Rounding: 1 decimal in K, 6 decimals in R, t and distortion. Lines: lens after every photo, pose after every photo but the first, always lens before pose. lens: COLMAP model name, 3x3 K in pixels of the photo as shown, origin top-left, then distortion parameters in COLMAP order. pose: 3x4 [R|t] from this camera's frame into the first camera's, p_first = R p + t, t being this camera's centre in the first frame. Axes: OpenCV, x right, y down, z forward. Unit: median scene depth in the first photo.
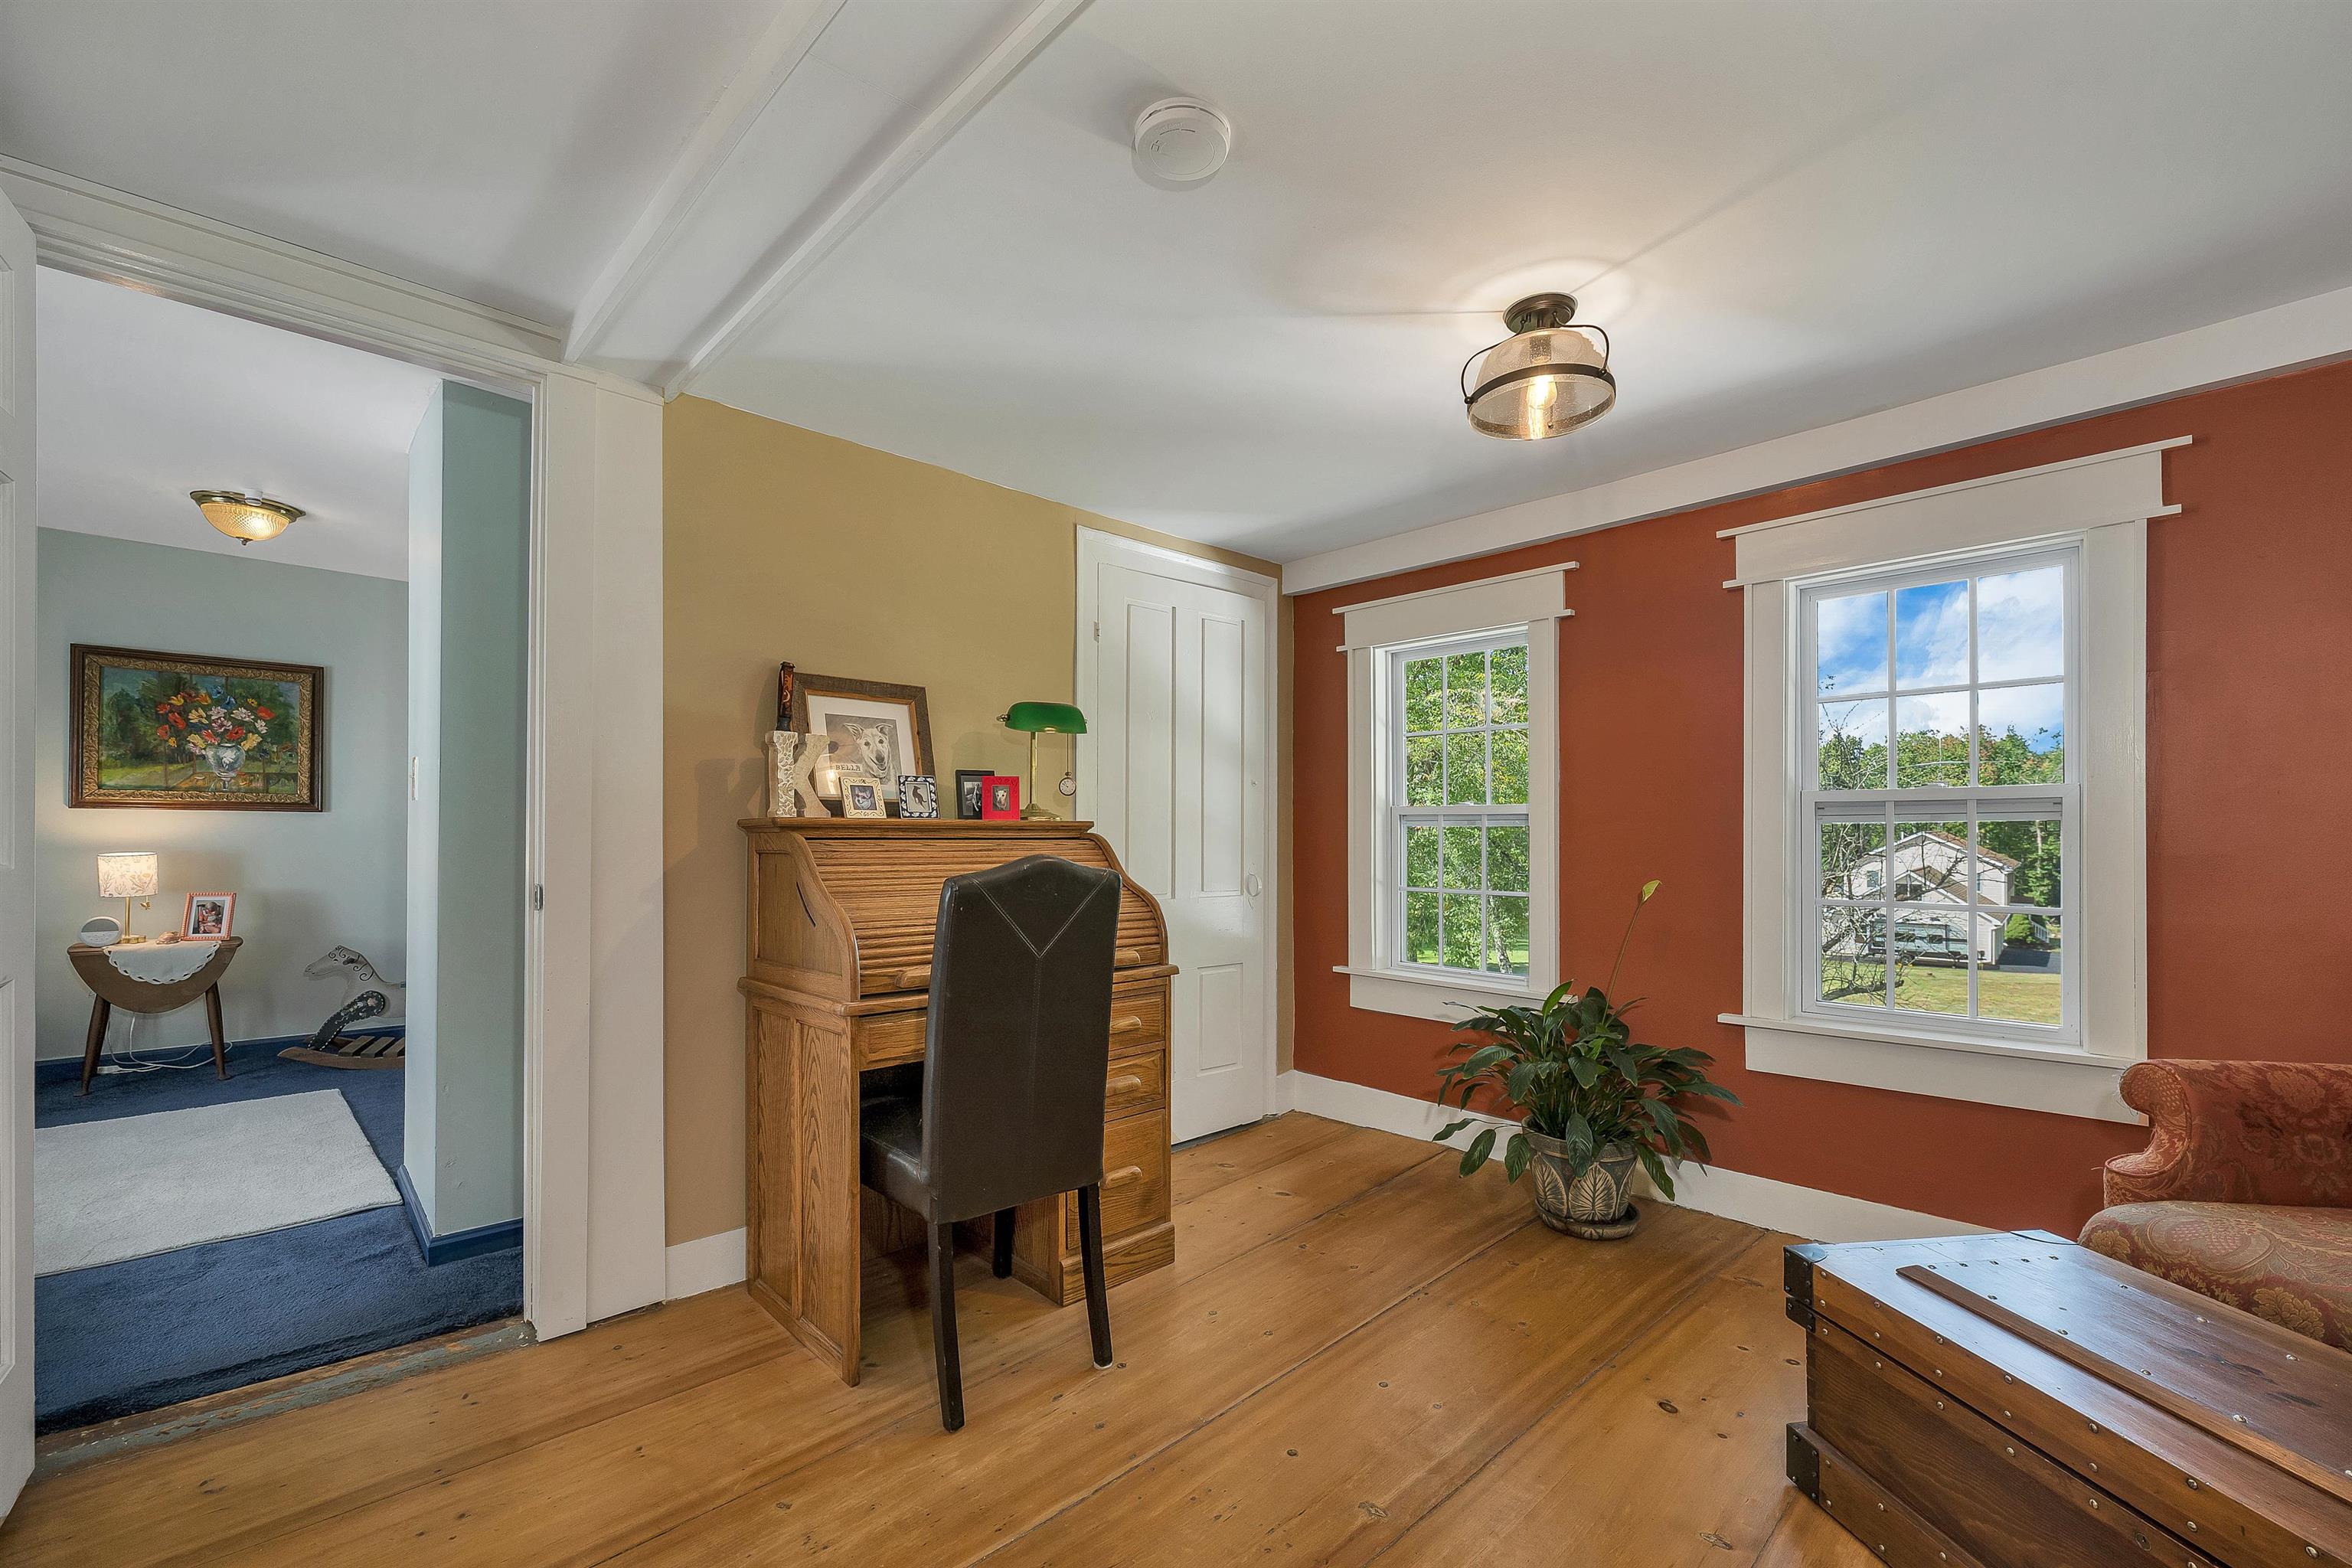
lens RADIAL K [[990.3, 0, 1174.5], [0, 990.3, 834.6], [0, 0, 1]] dist [0.000051, -0.000063]
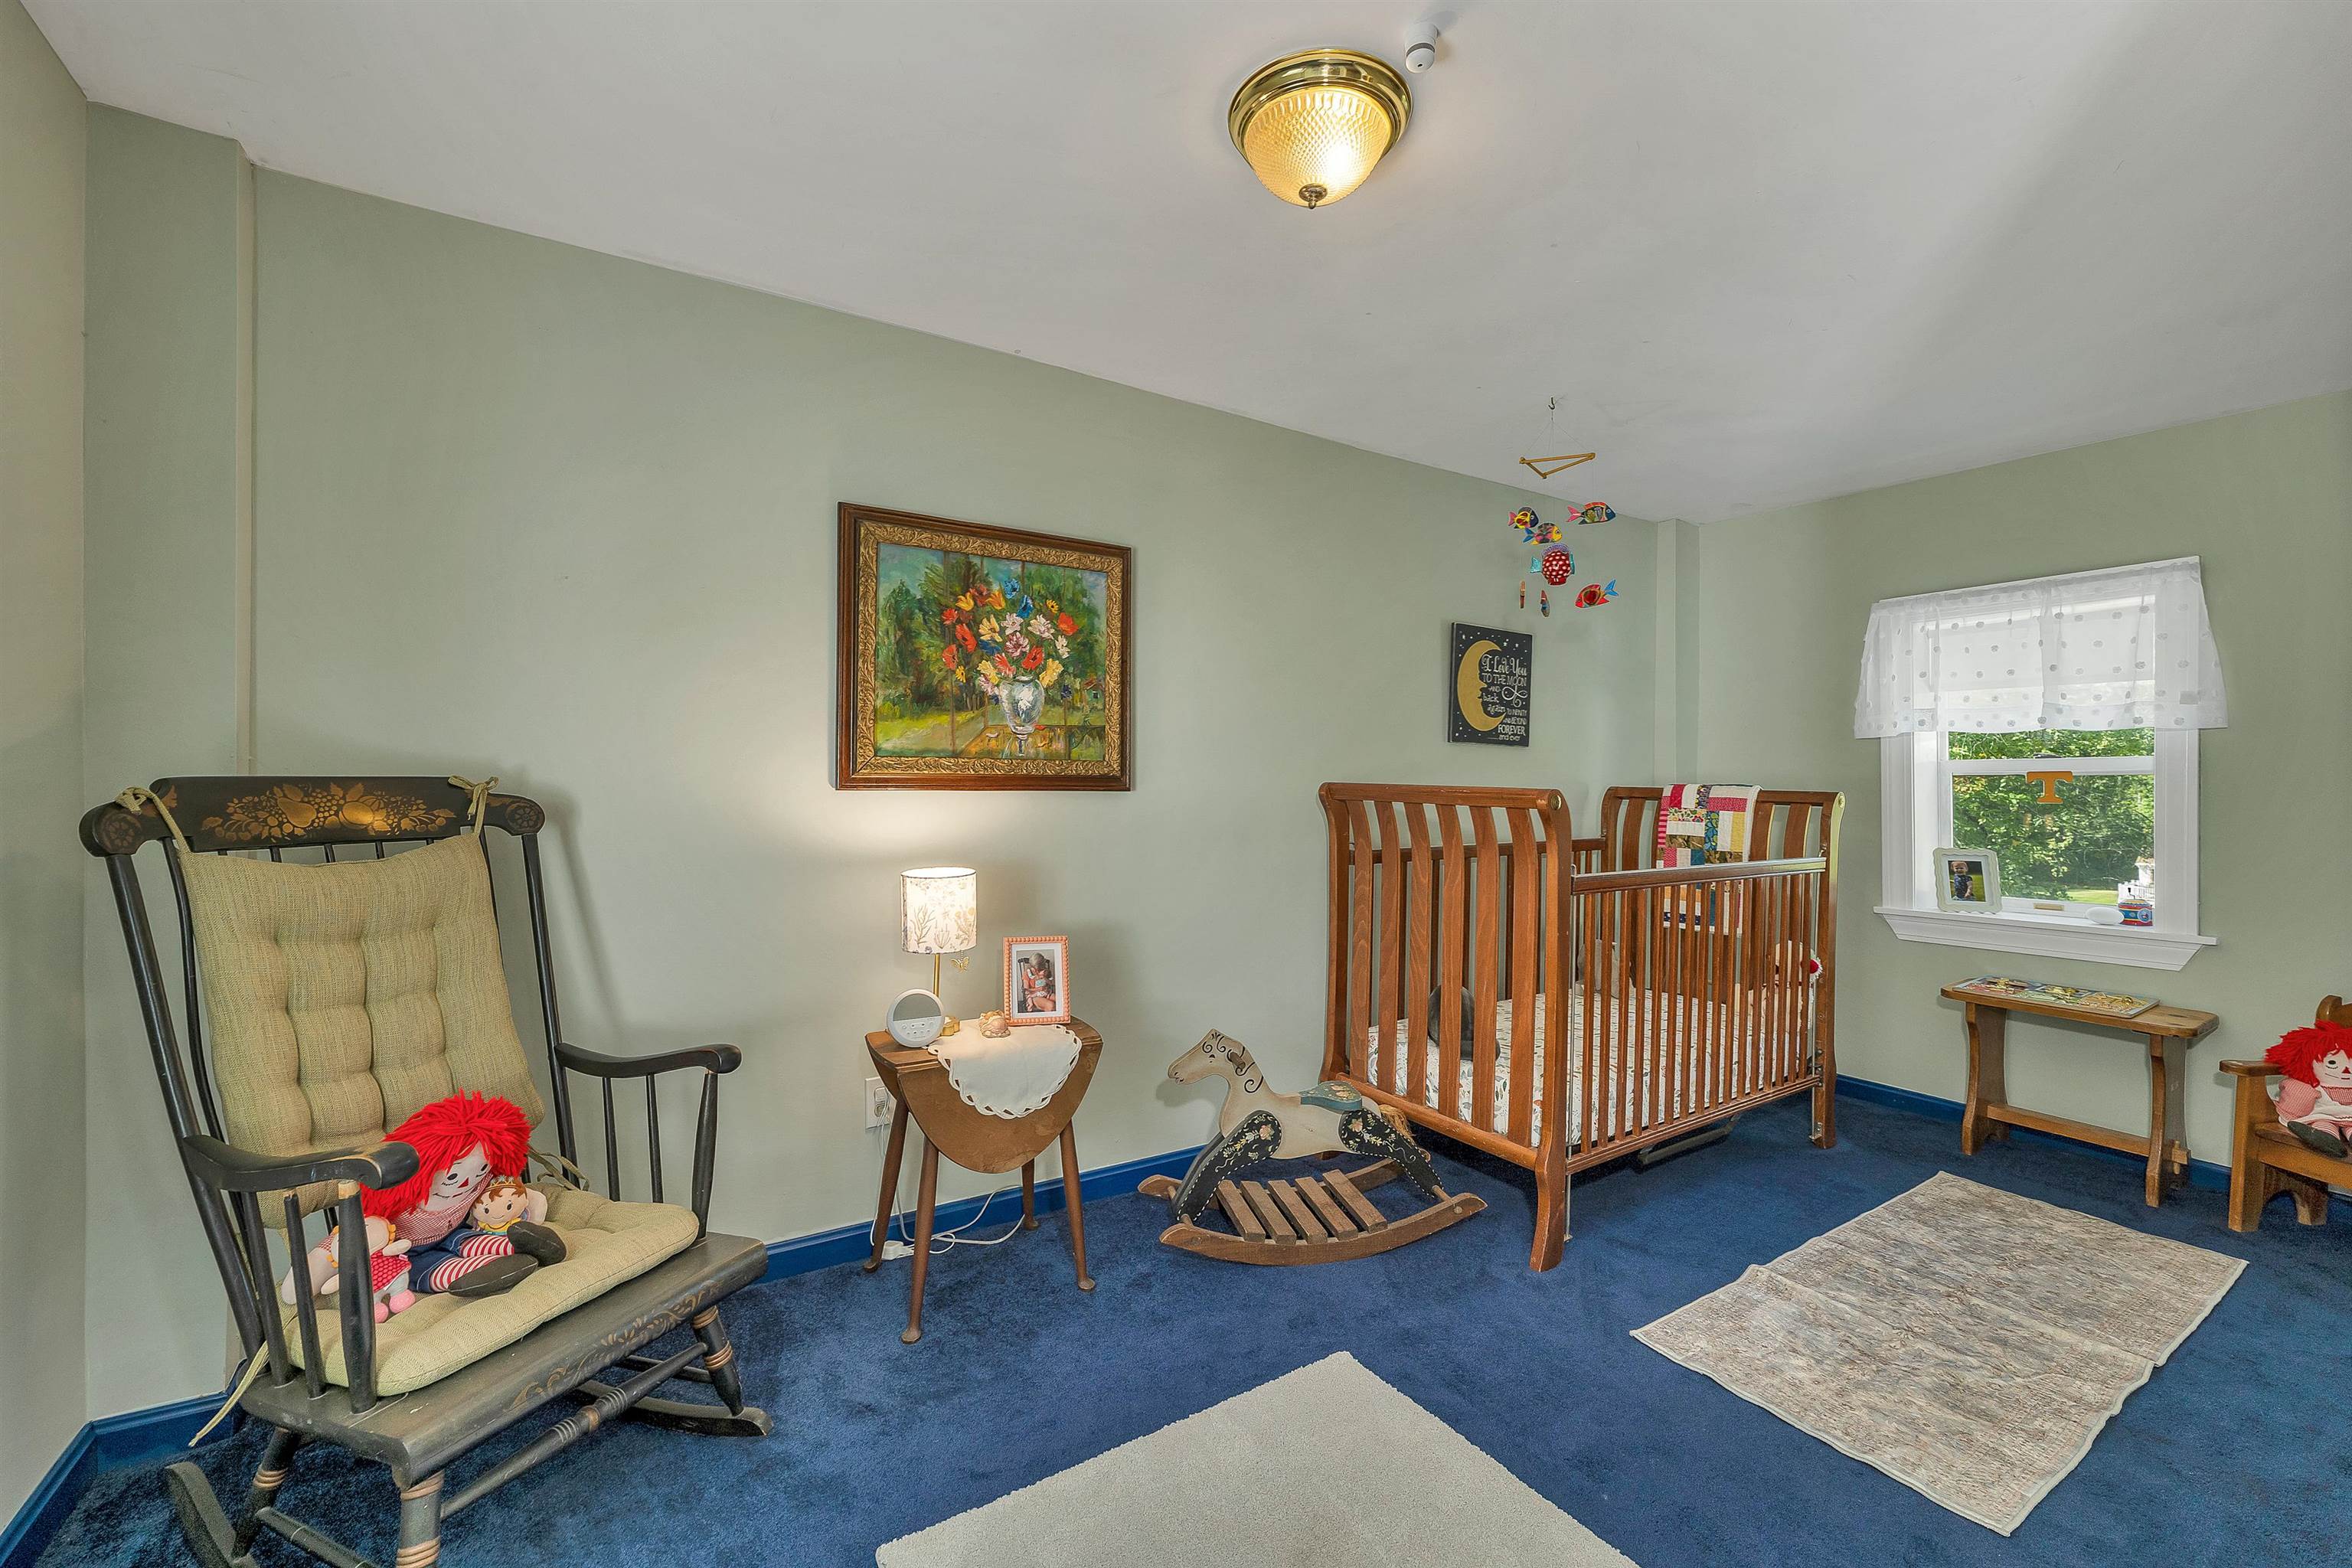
lens RADIAL K [[990.3, 0, 1187.8], [0, 990.3, 796.8], [0, 0, 1]] dist [0.000051, -0.000063]
pose [[0.976735, -0.005548, -0.214377, -0.749818], [0.005369, 0.999985, -0.001414, -0.019627], [0.214381, 0.000230, 0.976750, 0.456957]]
